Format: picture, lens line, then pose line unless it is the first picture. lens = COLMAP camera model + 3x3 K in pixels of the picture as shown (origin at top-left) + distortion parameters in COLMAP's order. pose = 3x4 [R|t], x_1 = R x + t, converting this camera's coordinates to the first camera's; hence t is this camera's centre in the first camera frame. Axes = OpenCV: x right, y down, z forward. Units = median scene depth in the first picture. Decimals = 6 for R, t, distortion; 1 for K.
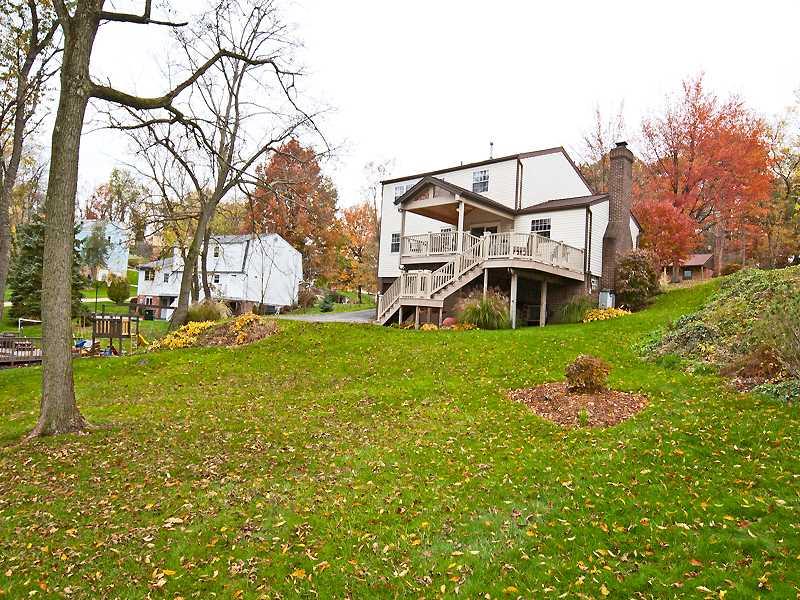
lens RADIAL K [[569.8, 0, 400.0], [0, 569.8, 300.0], [0, 0, 1]] dist [0.000621, -0.000681]
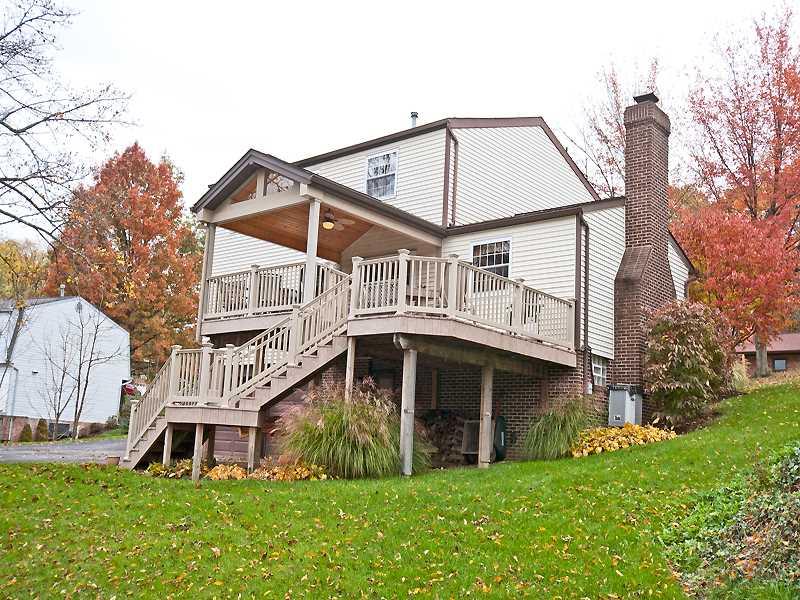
lens RADIAL K [[897.3, 0, 400.0], [0, 897.3, 300.0], [0, 0, 1]] dist [0.011091, 0.022801]
pose [[0.997489, 0.001097, 0.070810, 0.124568], [0.007661, 0.992340, -0.123296, 0.002036], [-0.070402, 0.123529, 0.989840, 0.266514]]
